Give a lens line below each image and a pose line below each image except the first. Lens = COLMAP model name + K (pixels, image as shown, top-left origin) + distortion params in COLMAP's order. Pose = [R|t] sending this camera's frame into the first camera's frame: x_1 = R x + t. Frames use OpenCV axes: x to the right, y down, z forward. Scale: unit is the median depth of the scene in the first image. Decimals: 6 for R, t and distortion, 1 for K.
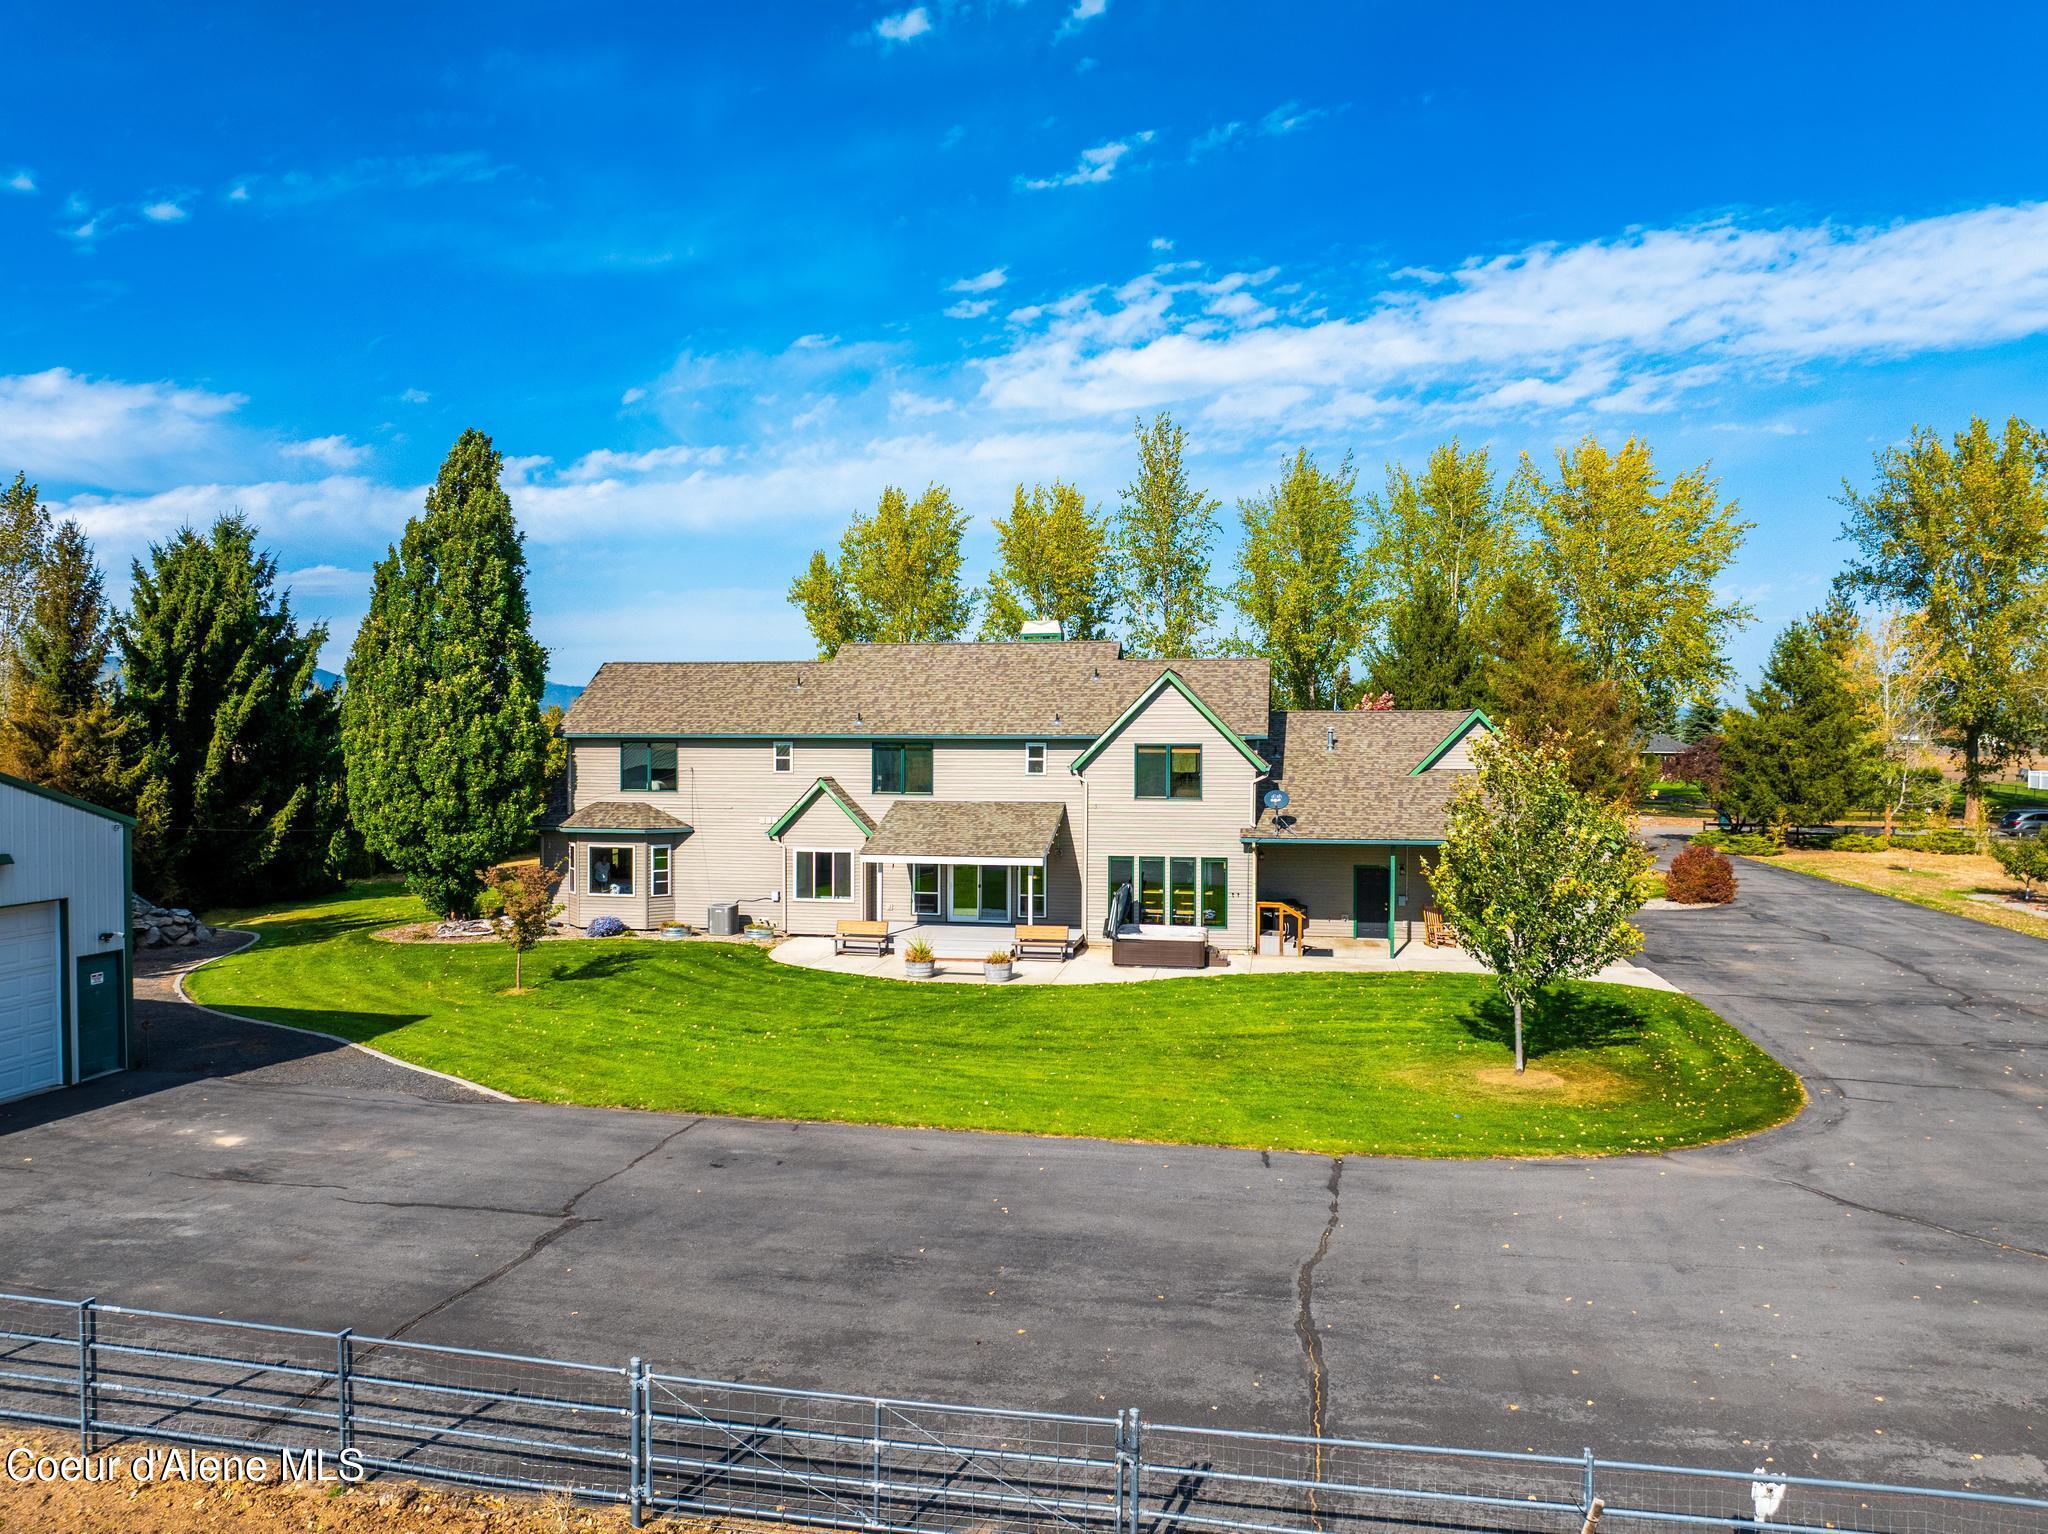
lens RADIAL K [[1443.4, 0, 1027.1], [0, 1443.4, 762.6], [0, 0, 1]] dist [-0.004950, -0.062796]
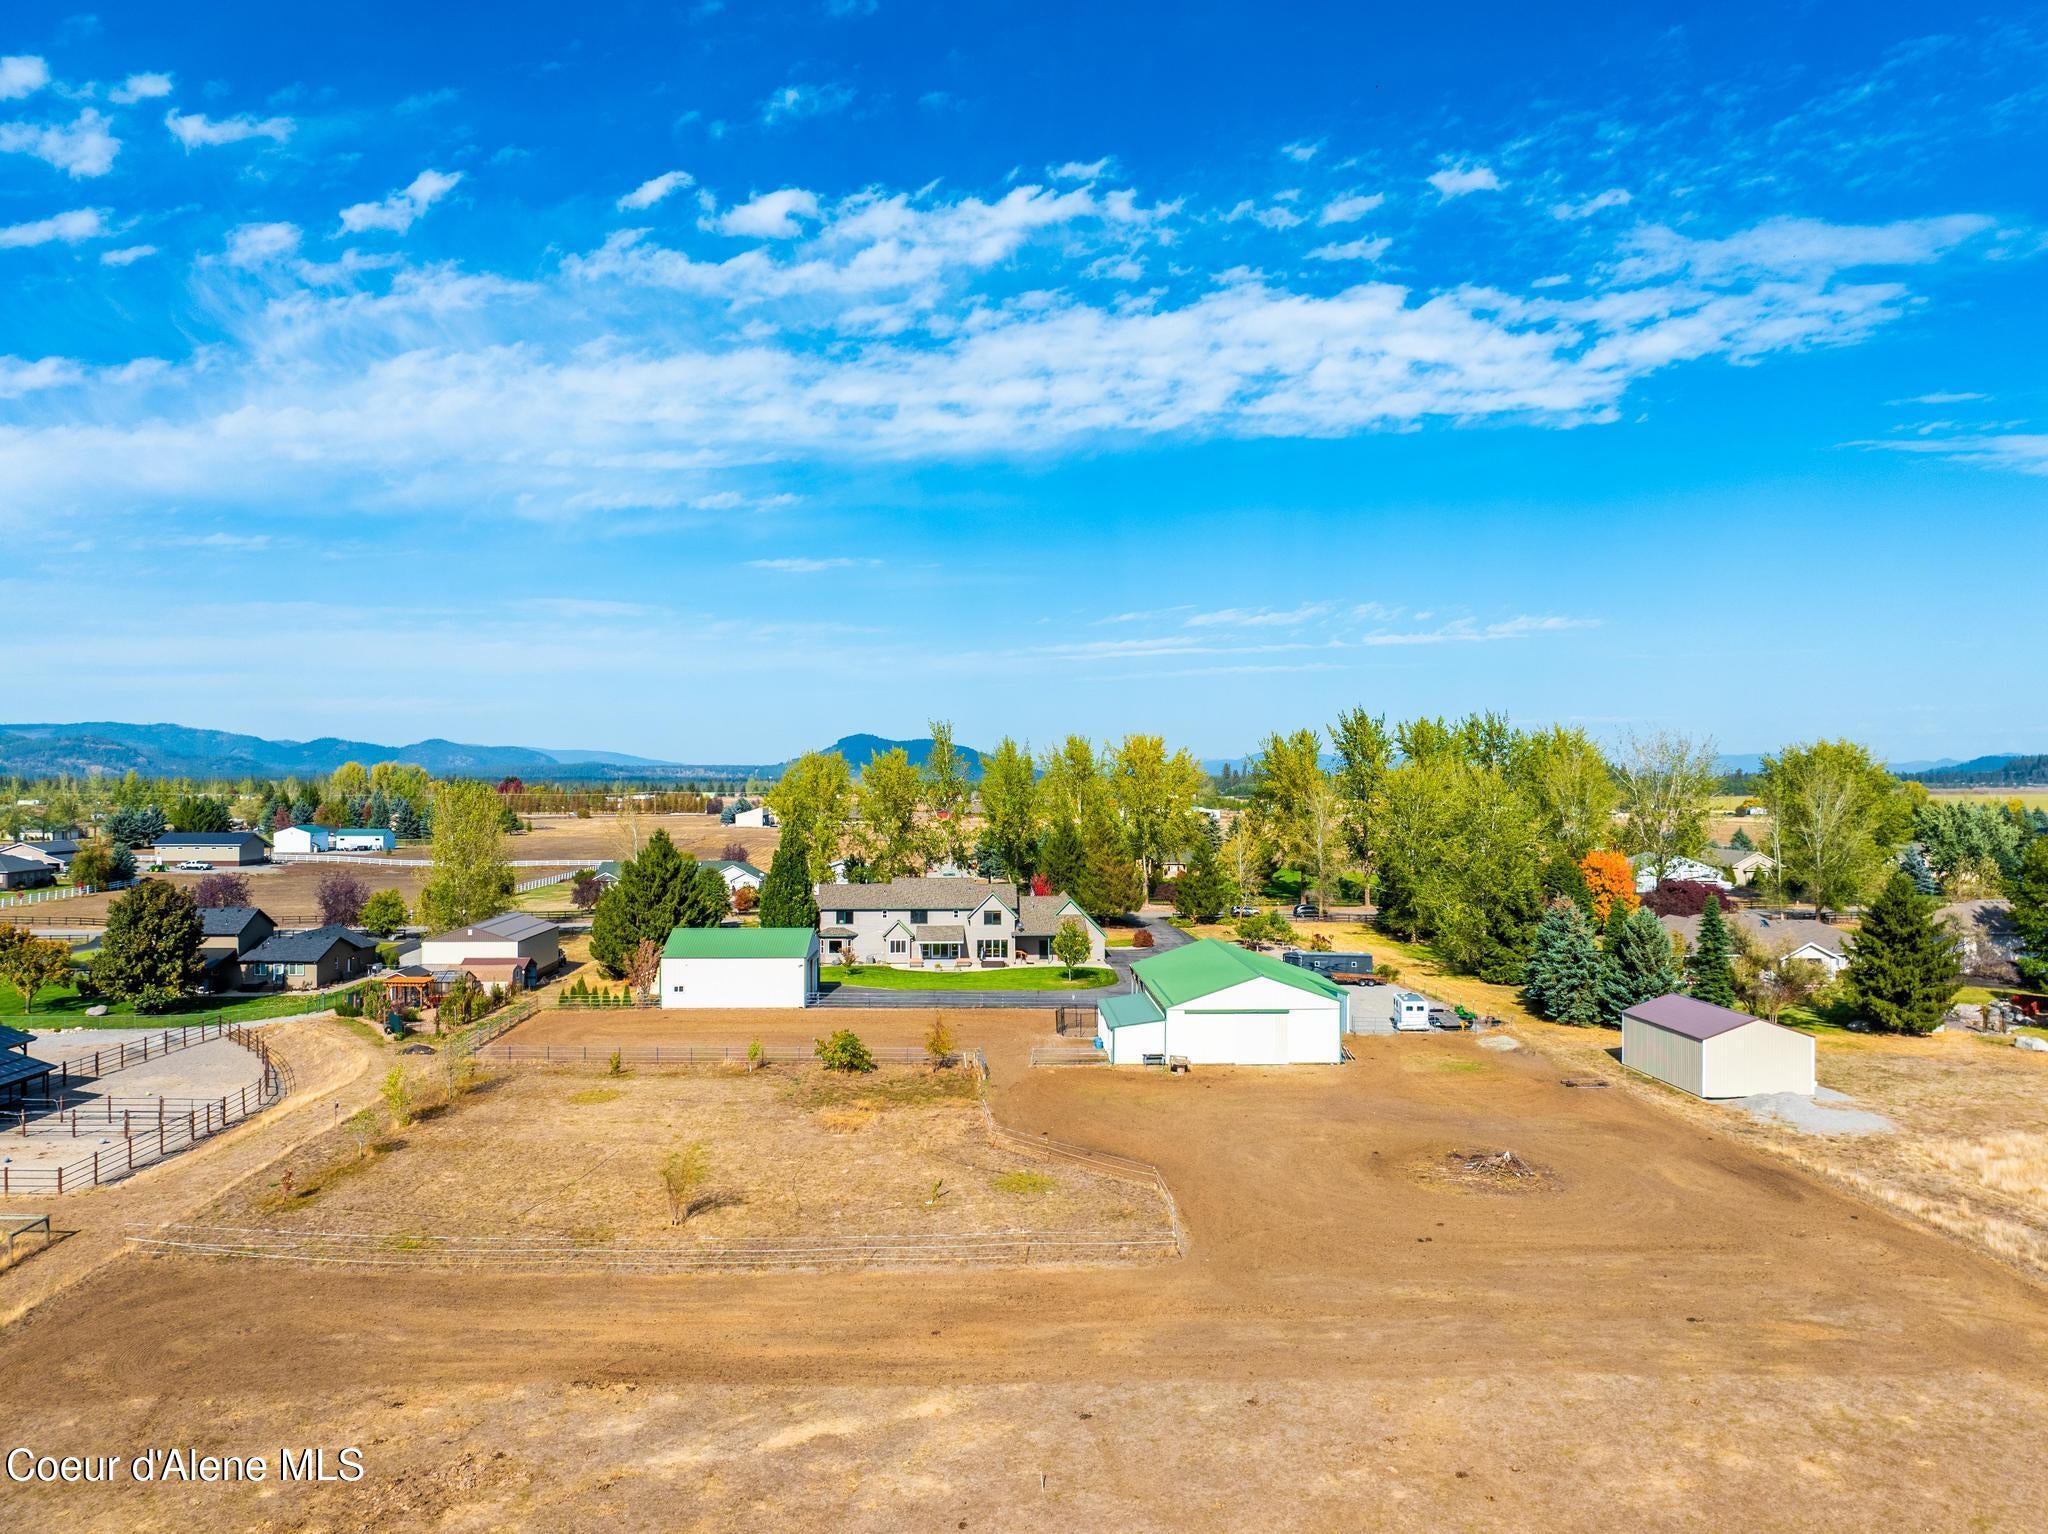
lens RADIAL K [[1446.0, 0, 1026.9], [0, 1446.0, 745.7], [0, 0, 1]] dist [-0.031339, -0.012016]
pose [[0.975257, 0.003440, 0.221046, -0.635931], [0.006413, 0.999018, -0.043842, -0.269687], [-0.220980, 0.044174, 0.974277, -2.676106]]
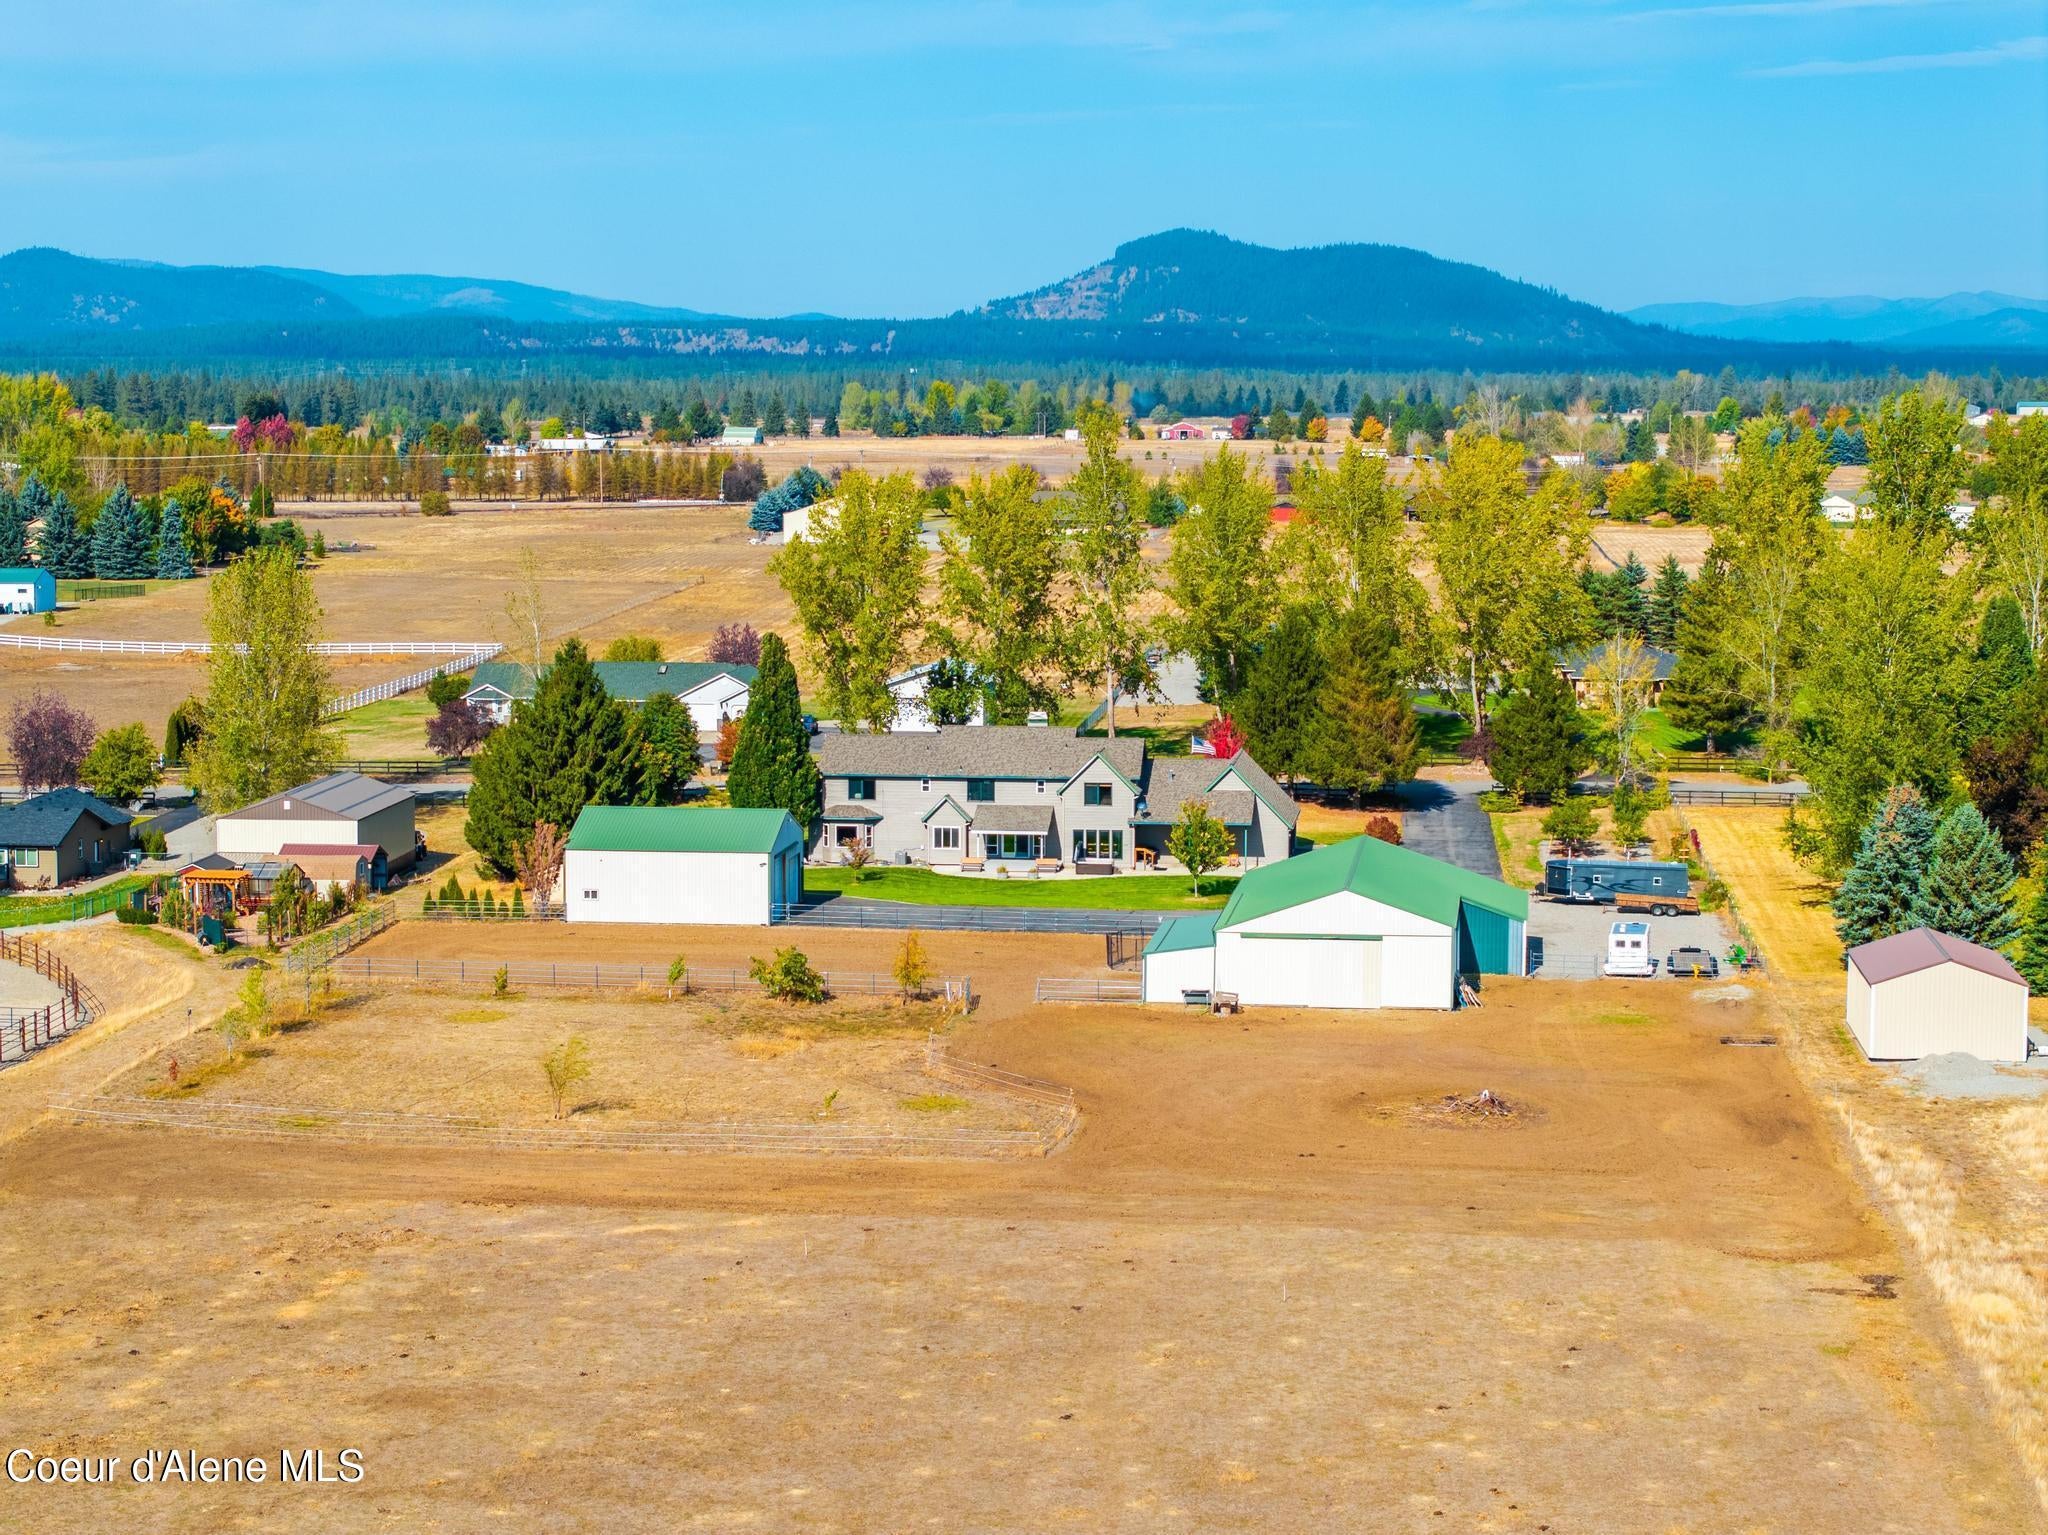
lens RADIAL K [[4109.2, 0, 1014.6], [0, 4109.2, 767.0], [0, 0, 1]] dist [-0.160470, 1.076902]
pose [[0.997794, -0.007388, 0.065967, -0.460158], [0.002135, 0.996845, 0.079344, -0.544856], [-0.066345, -0.079028, 0.994662, -5.416279]]
